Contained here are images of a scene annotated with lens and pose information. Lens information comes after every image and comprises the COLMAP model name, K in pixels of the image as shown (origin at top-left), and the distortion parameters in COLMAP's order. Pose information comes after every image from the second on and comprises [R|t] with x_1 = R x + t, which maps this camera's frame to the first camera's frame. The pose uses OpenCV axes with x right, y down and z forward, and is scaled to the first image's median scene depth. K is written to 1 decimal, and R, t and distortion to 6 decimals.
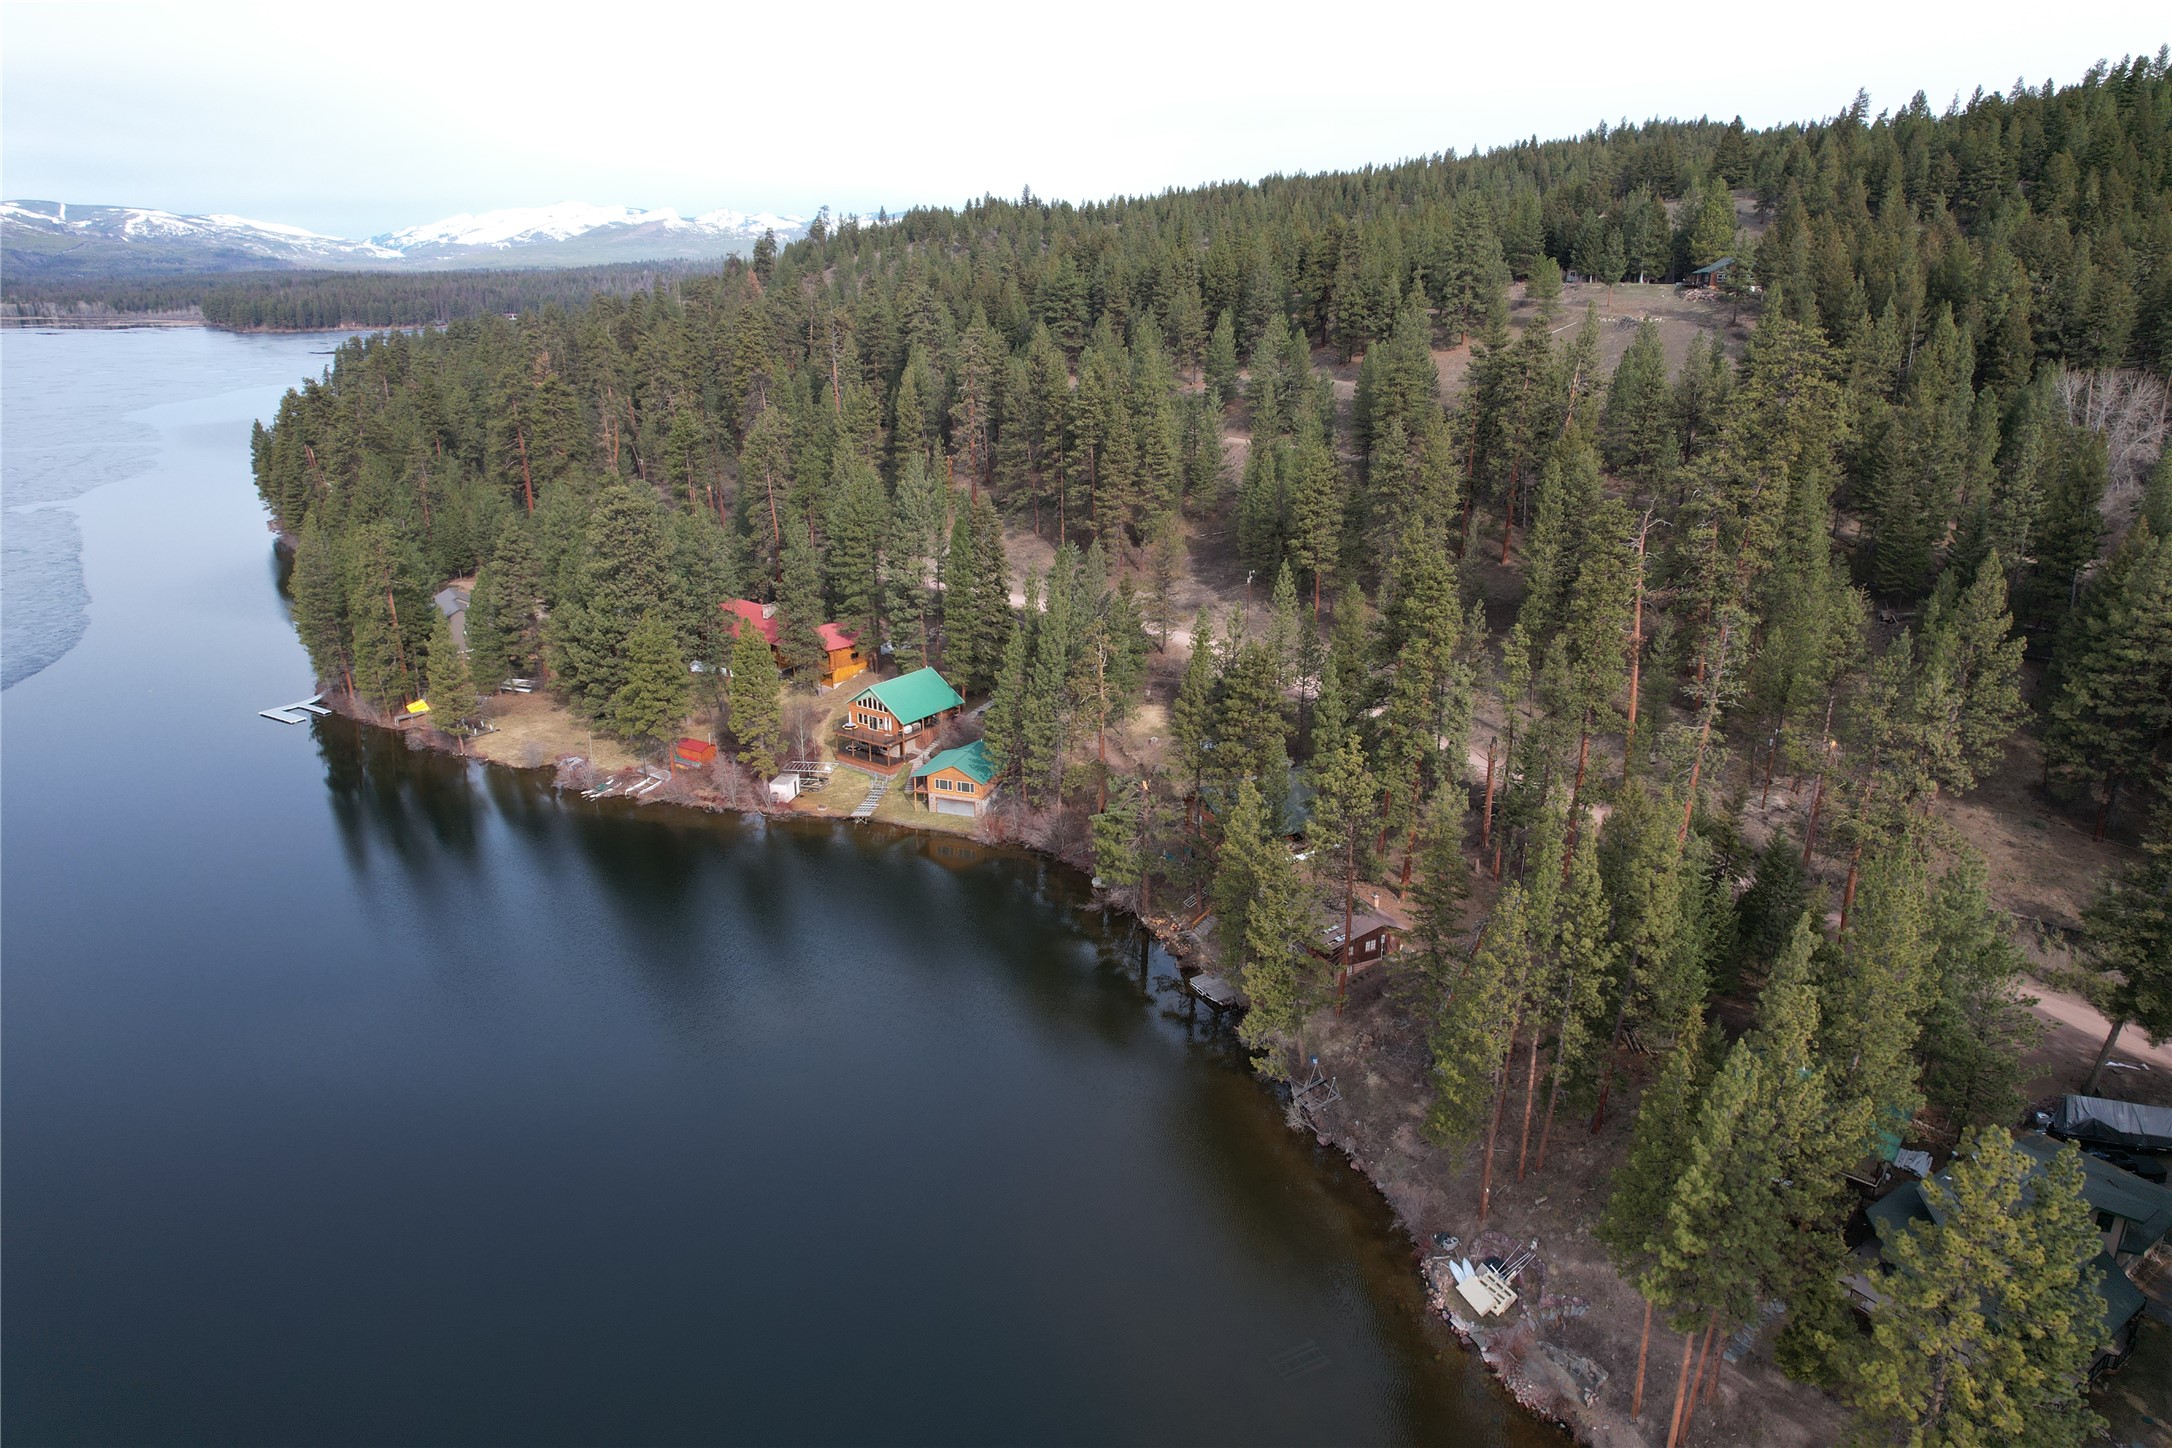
lens RADIAL K [[1386.5, 0, 1091.3], [0, 1386.5, 718.9], [0, 0, 1]] dist [-0.074952, 0.063785]
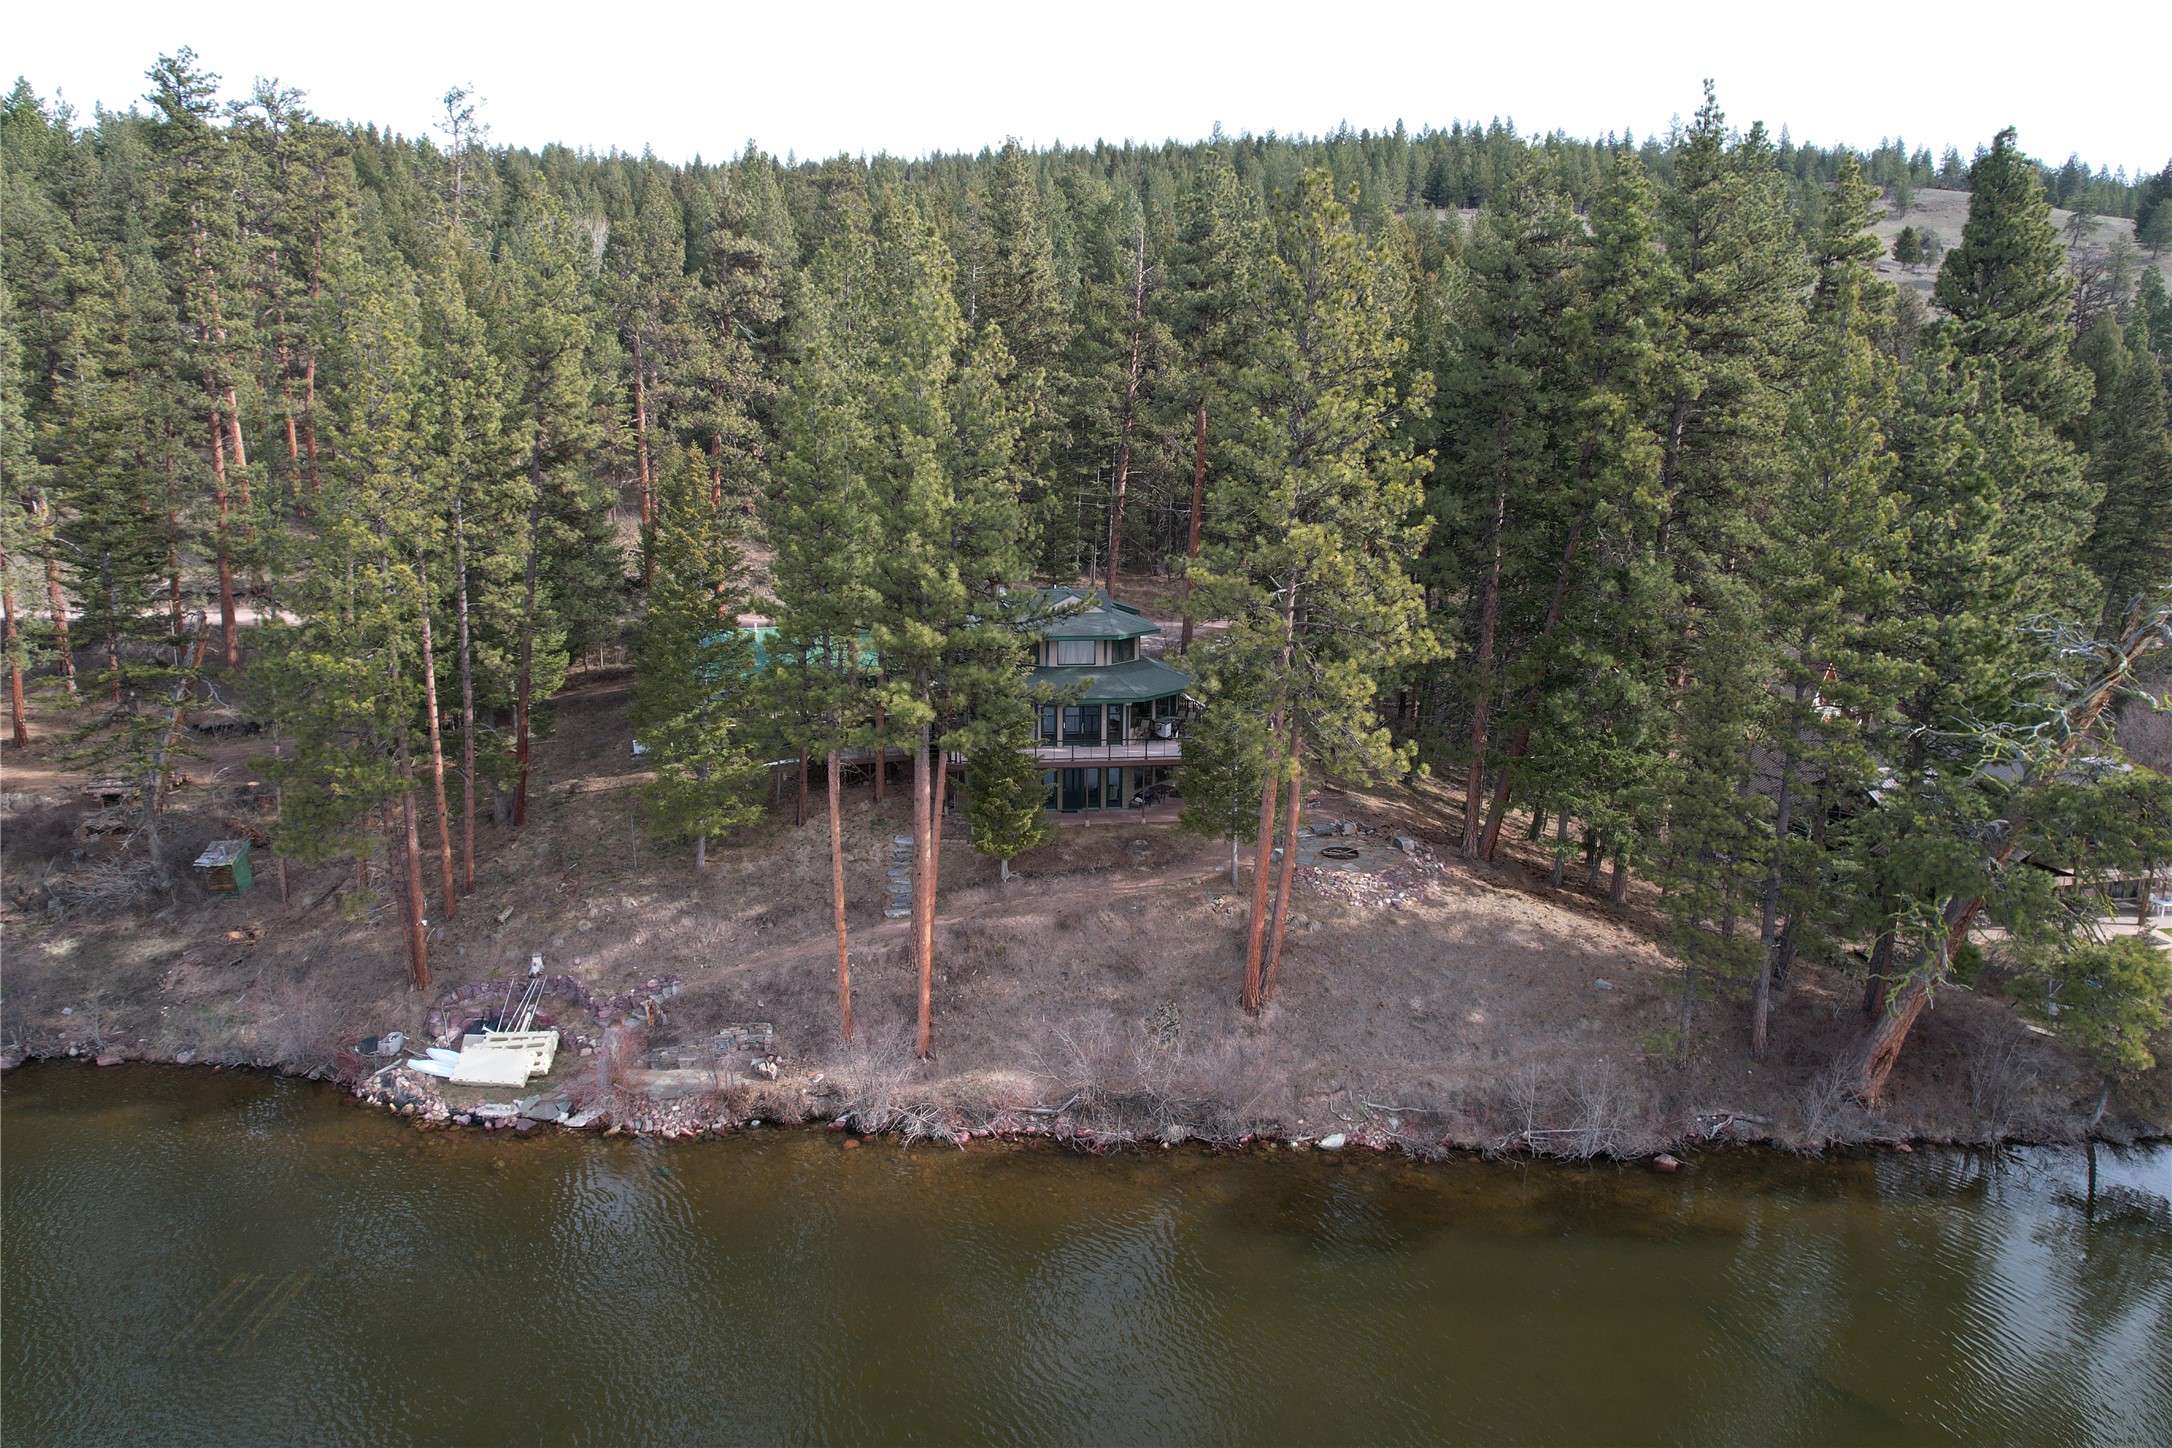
lens RADIAL K [[1386.5, 0, 1084.9], [0, 1386.5, 721.5], [0, 0, 1]] dist [-0.074952, 0.063785]
pose [[0.451847, -0.168165, 0.876102, -0.047901], [0.272306, 0.961202, 0.044058, 0.215875], [-0.849520, 0.218660, 0.480108, 0.327956]]
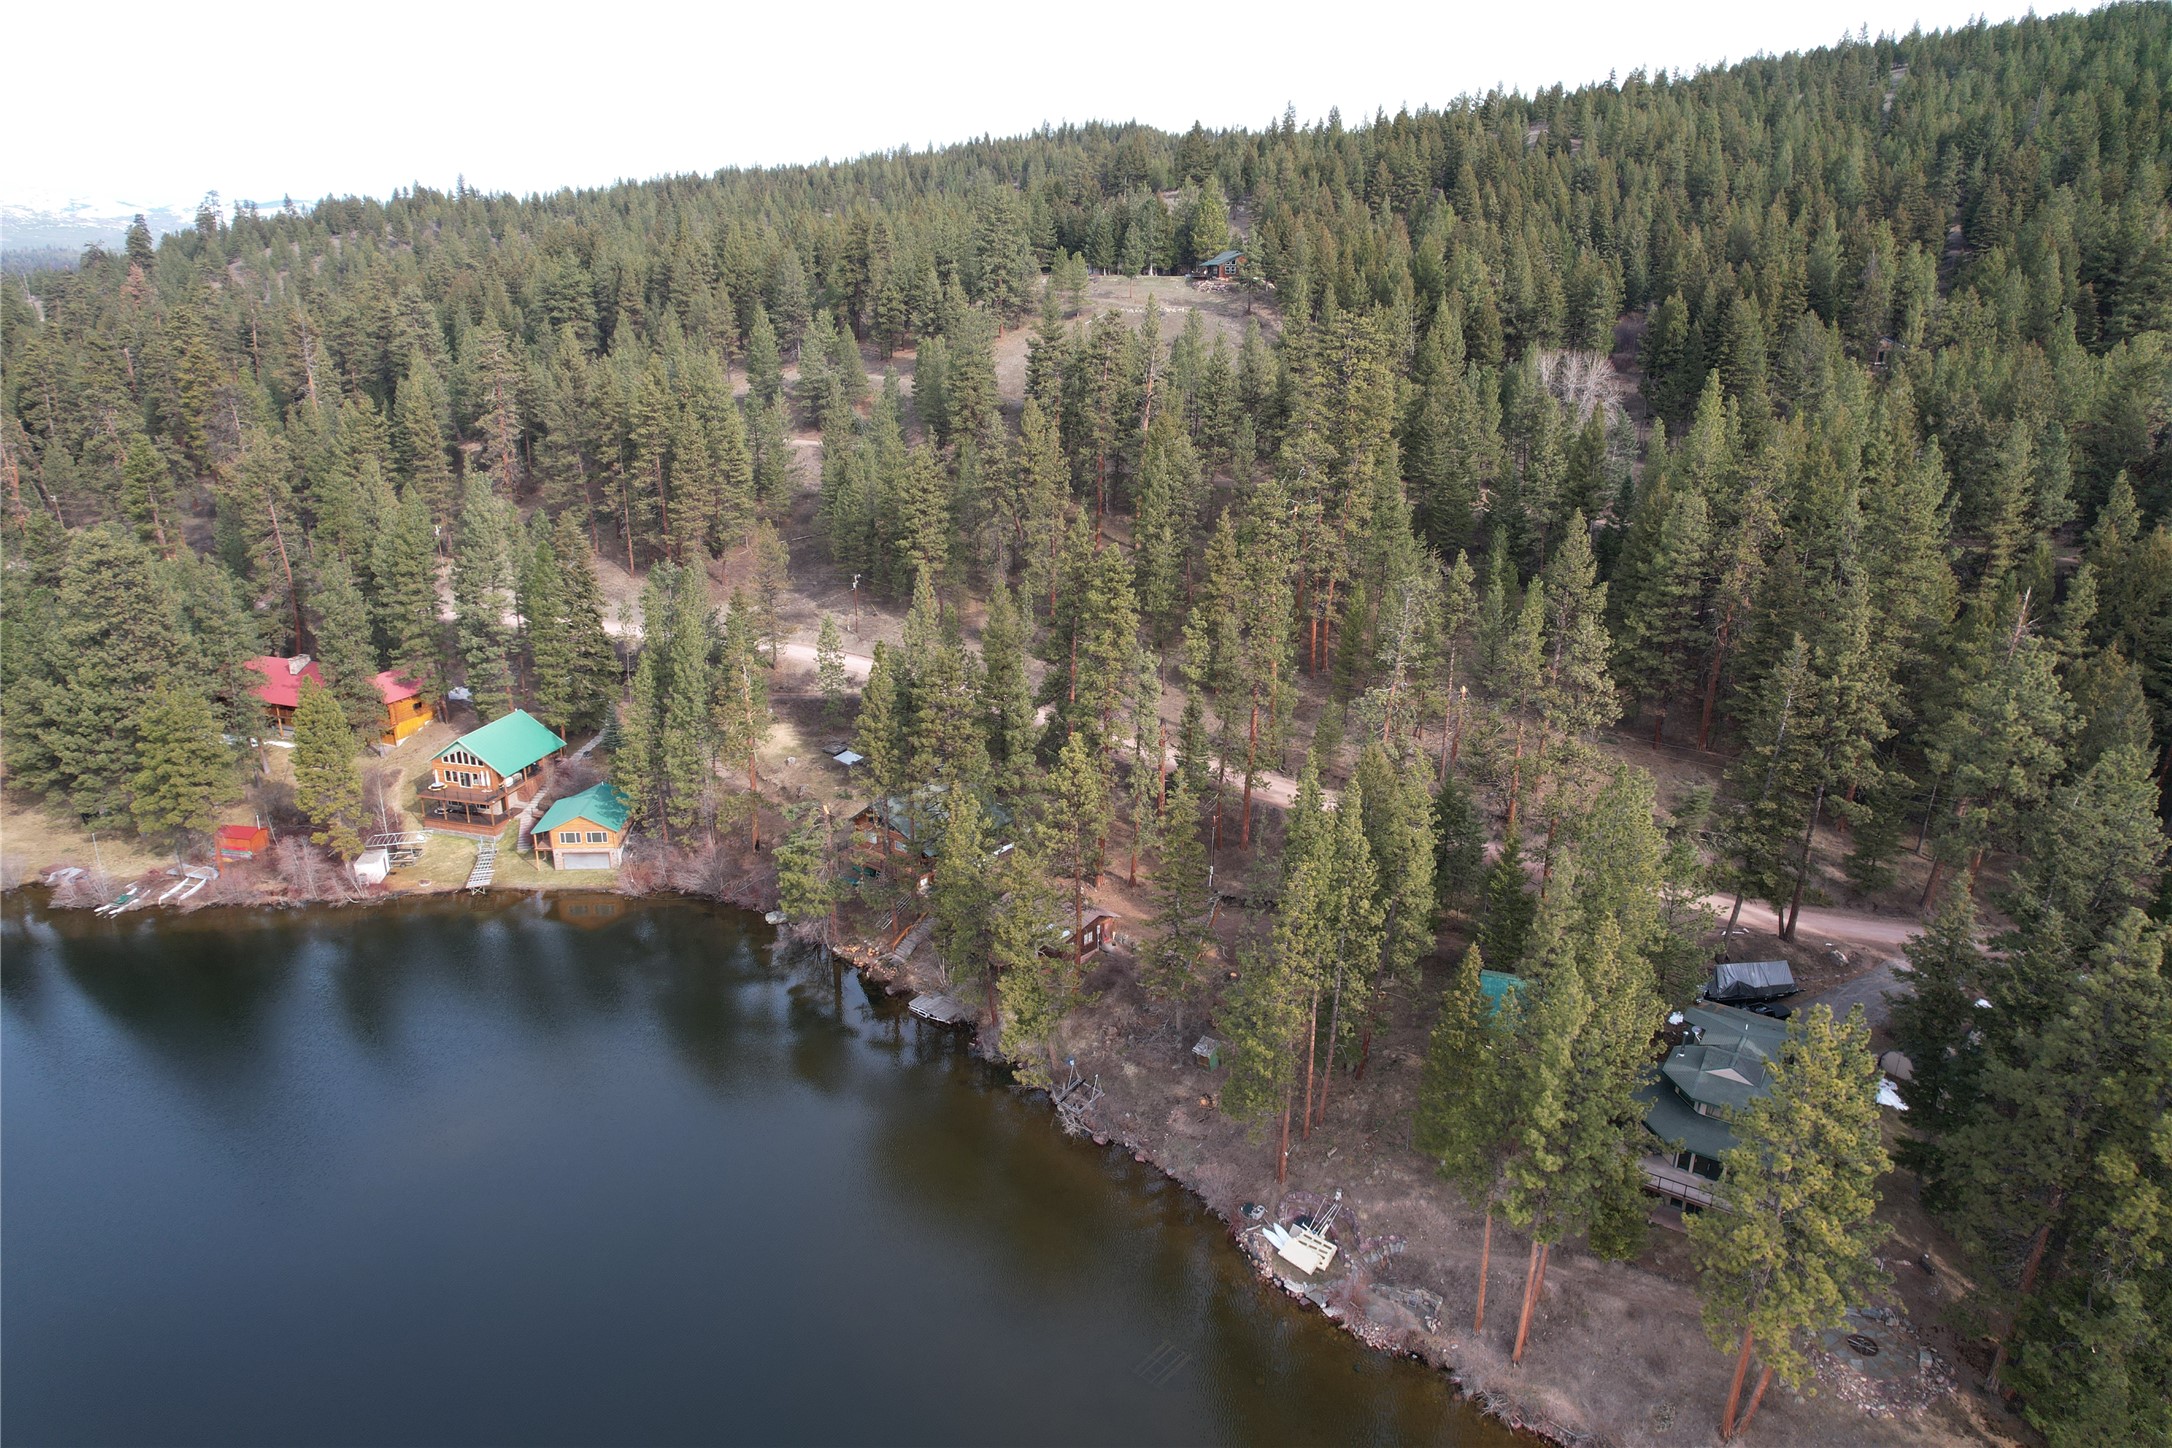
lens RADIAL K [[1386.5, 0, 1090.7], [0, 1386.5, 717.8], [0, 0, 1]] dist [-0.074952, 0.063785]
pose [[0.928428, -0.111222, 0.354474, -0.124937], [0.110023, 0.993649, 0.023604, -0.017594], [-0.354848, 0.017086, 0.934768, 0.049350]]
